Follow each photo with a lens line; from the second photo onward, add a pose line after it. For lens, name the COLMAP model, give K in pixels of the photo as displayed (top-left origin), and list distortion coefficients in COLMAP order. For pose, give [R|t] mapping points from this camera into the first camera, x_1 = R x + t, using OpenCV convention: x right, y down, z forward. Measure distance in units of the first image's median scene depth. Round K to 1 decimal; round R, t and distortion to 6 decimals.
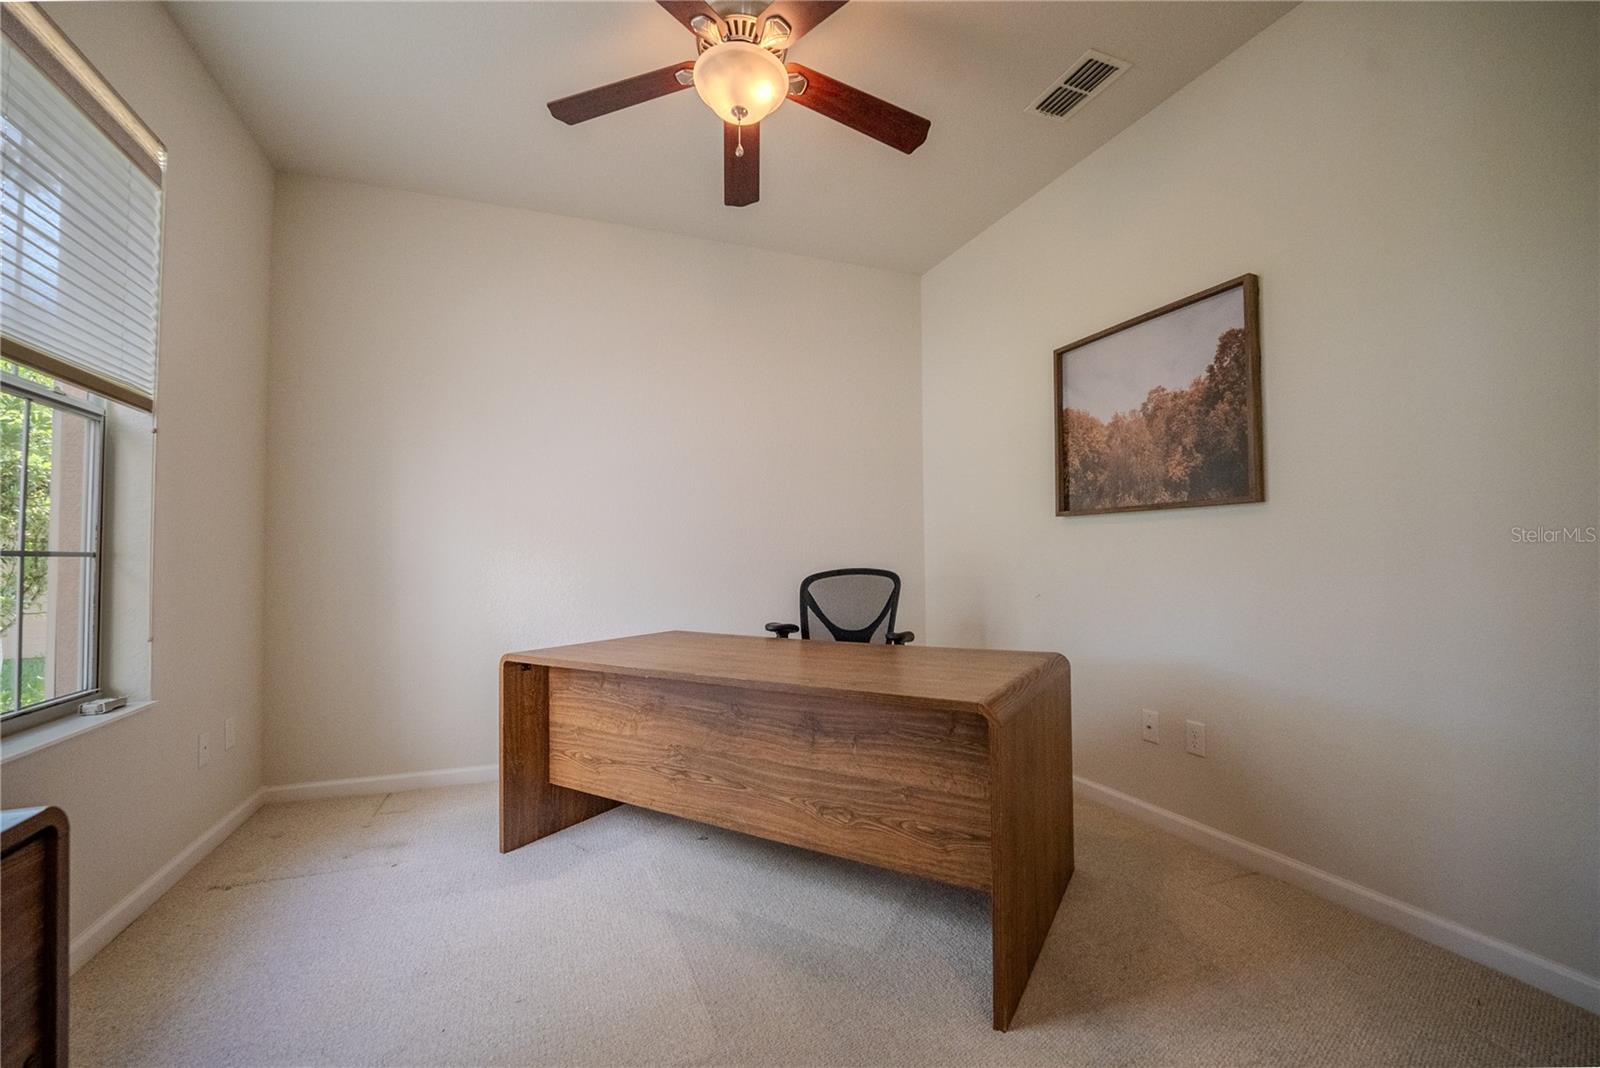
lens RADIAL K [[656.5, 0, 802.1], [0, 656.5, 536.4], [0, 0, 1]] dist [-0.029795, 0.003927]
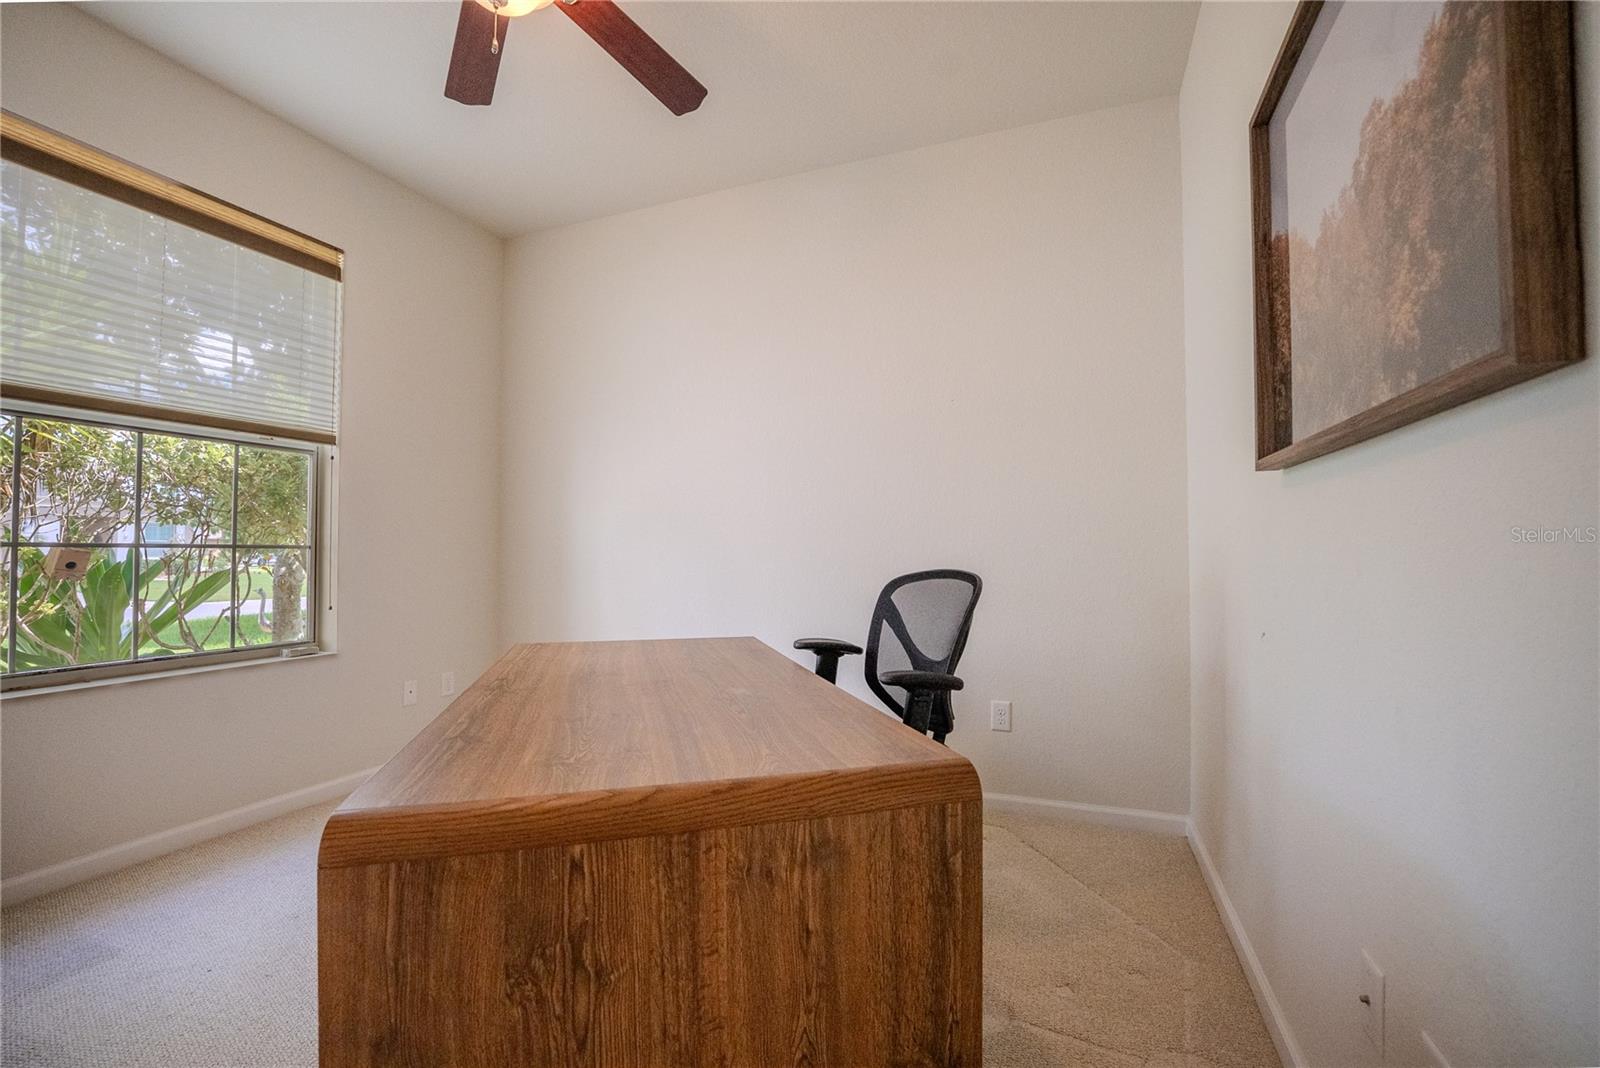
lens RADIAL K [[674.8, 0, 800.0], [0, 674.8, 534.0], [0, 0, 1]] dist [-0.027577, 0.000396]
pose [[0.726812, -0.010036, -0.686763, 0.584057], [0.016530, 0.999859, 0.002883, 0.010045], [0.686638, -0.013447, 0.726875, 0.517616]]
